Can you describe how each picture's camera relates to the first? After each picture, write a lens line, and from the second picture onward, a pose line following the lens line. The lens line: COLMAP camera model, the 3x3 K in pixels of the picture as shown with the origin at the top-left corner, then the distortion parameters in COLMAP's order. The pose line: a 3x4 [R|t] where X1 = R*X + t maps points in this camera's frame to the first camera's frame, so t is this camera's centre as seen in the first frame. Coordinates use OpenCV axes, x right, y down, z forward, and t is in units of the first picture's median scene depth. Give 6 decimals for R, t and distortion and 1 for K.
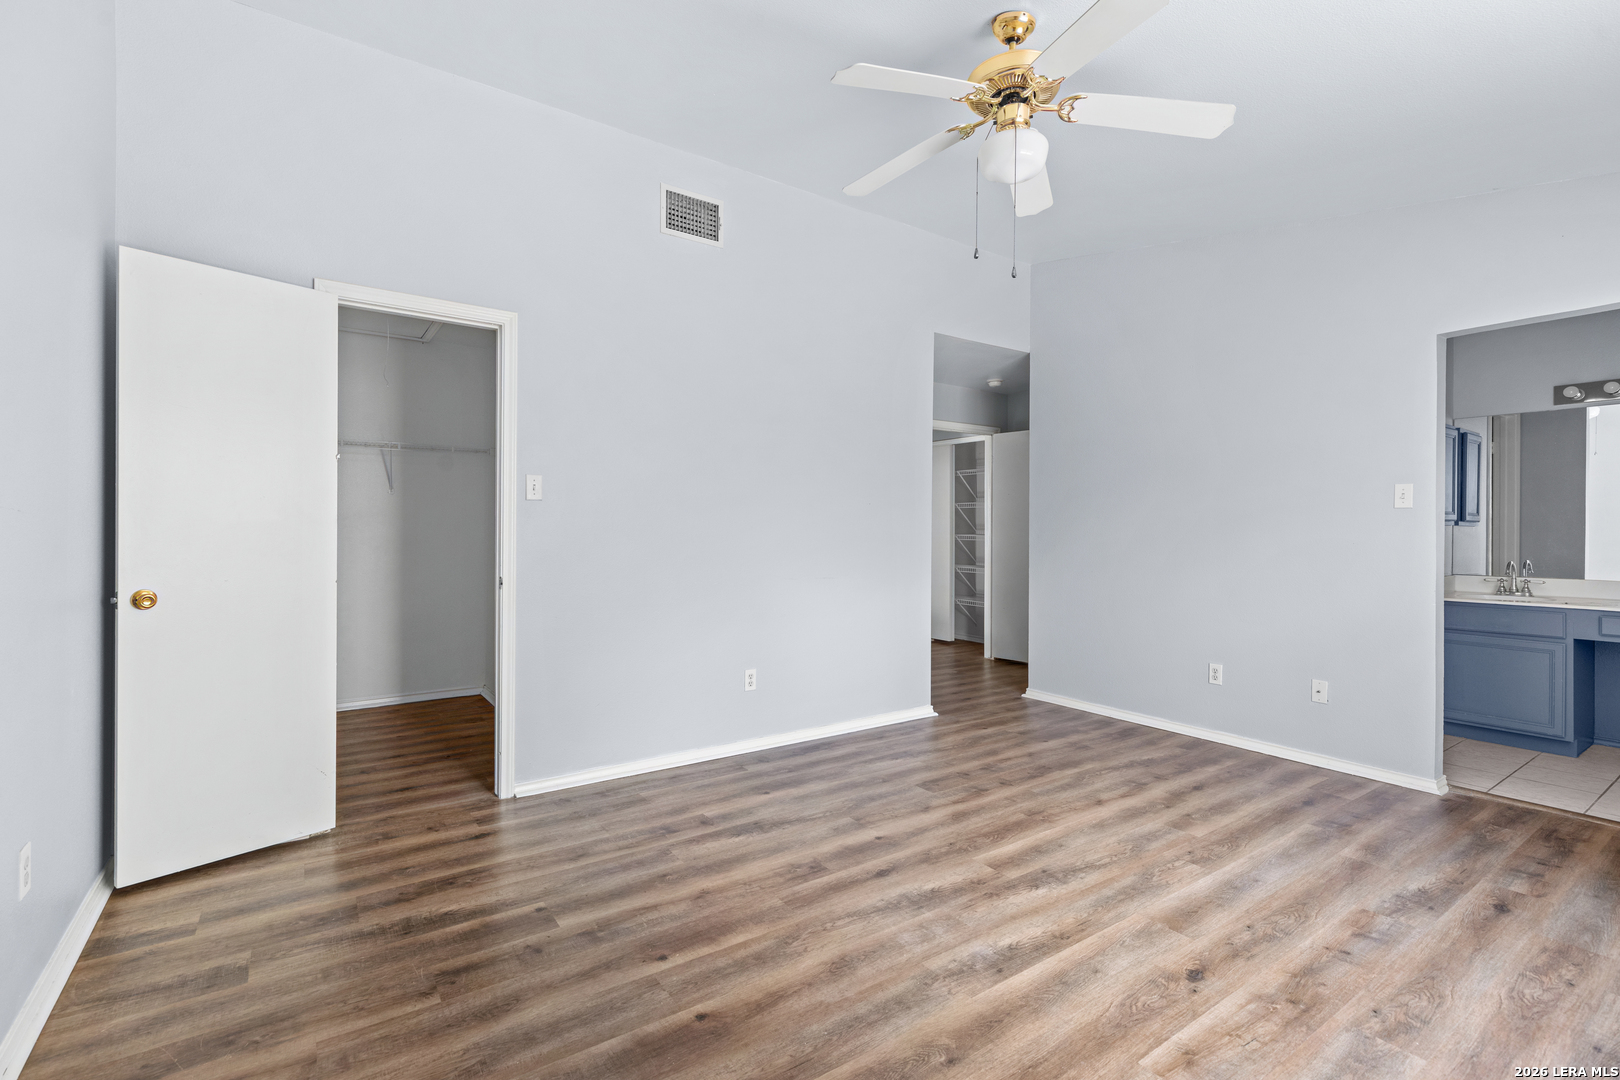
lens RADIAL K [[726.6, 0, 817.6], [0, 726.6, 539.2], [0, 0, 1]] dist [0.002109, -0.000262]
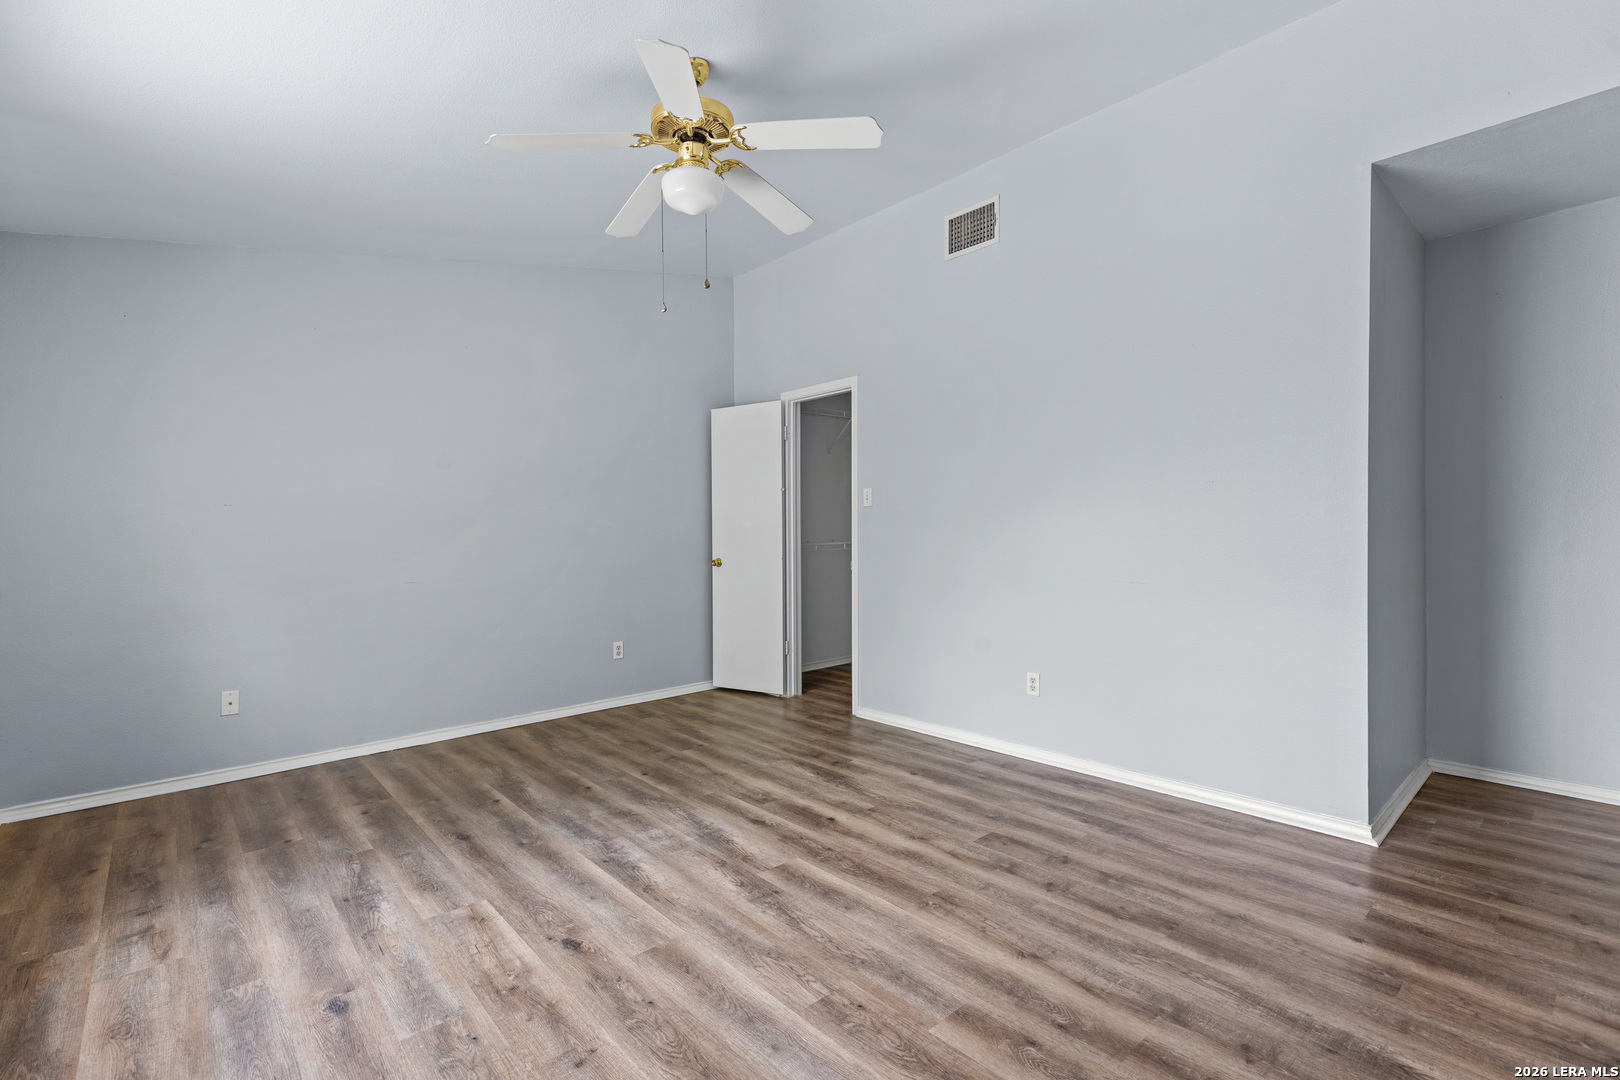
lens RADIAL K [[726.6, 0, 817.6], [0, 726.6, 539.2], [0, 0, 1]] dist [0.002109, -0.000262]
pose [[0.126010, 0.004775, -0.992017, 1.160281], [0.005373, 0.999970, 0.005495, -0.000329], [0.992014, -0.006023, 0.125981, 0.877238]]
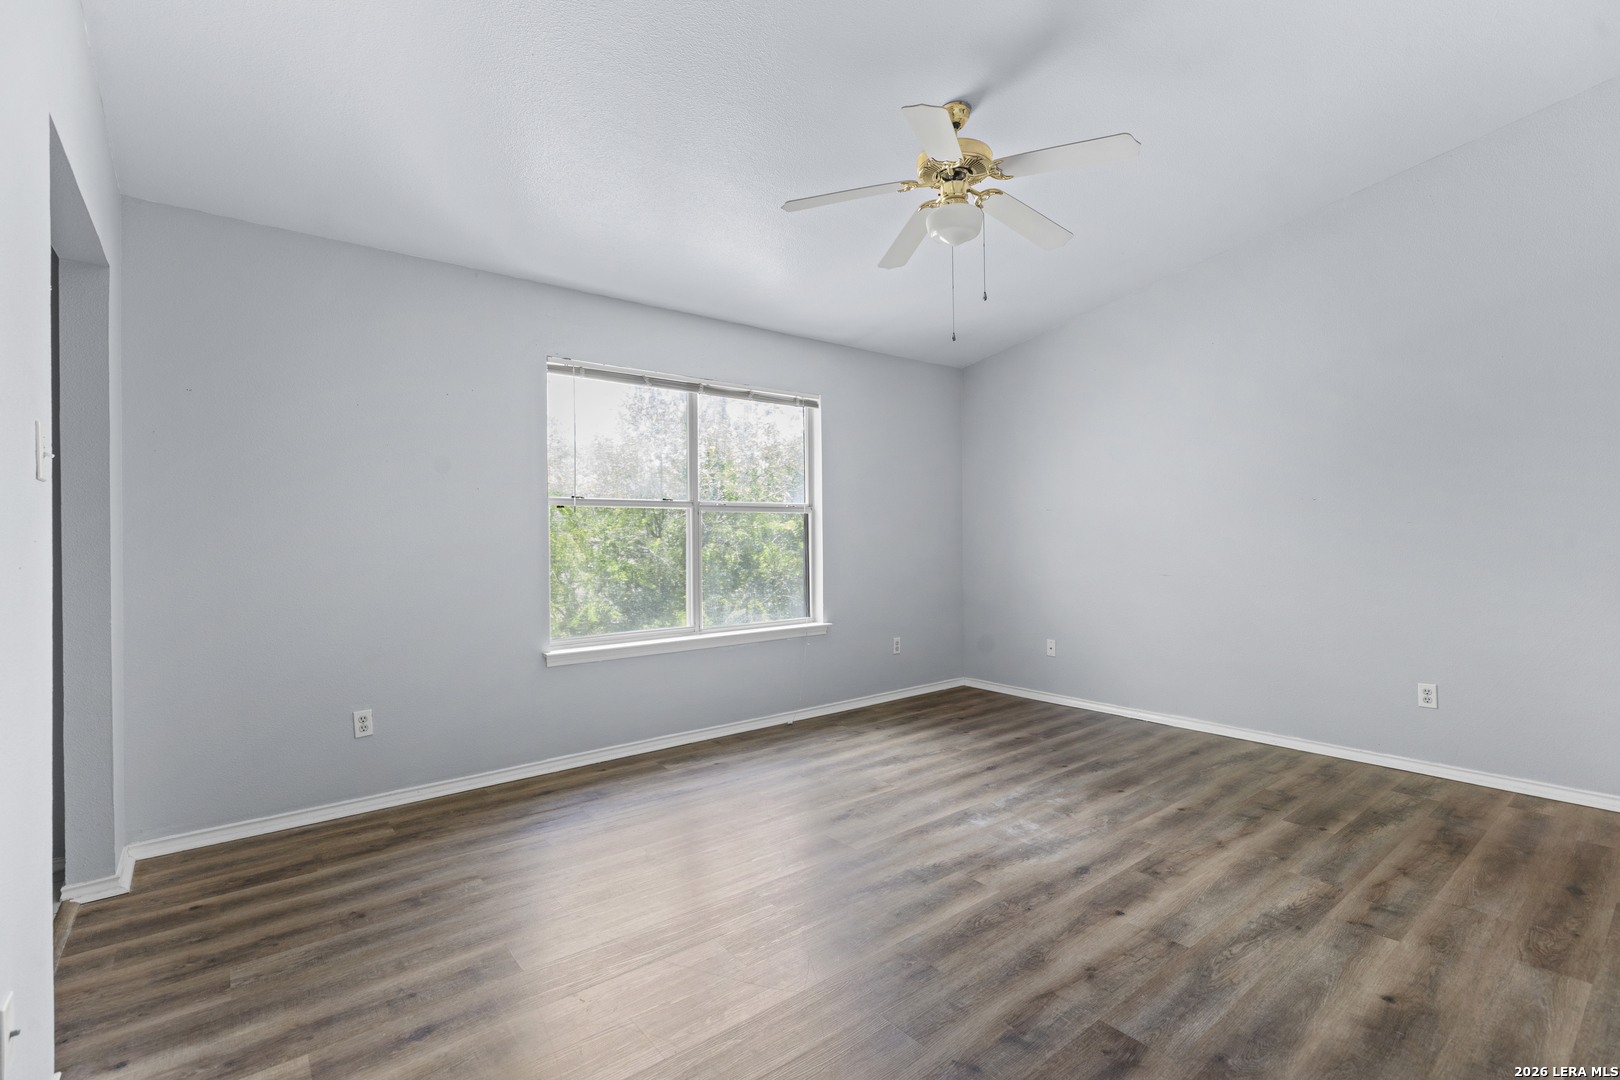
lens RADIAL K [[750.6, 0, 801.0], [0, 750.6, 536.0], [0, 0, 1]] dist [0.001807, -0.000055]
pose [[-0.998722, 0.005025, -0.050291, 0.493296], [0.004472, 0.999928, 0.011105, -0.020215], [0.050344, 0.010865, -0.998673, 1.870215]]
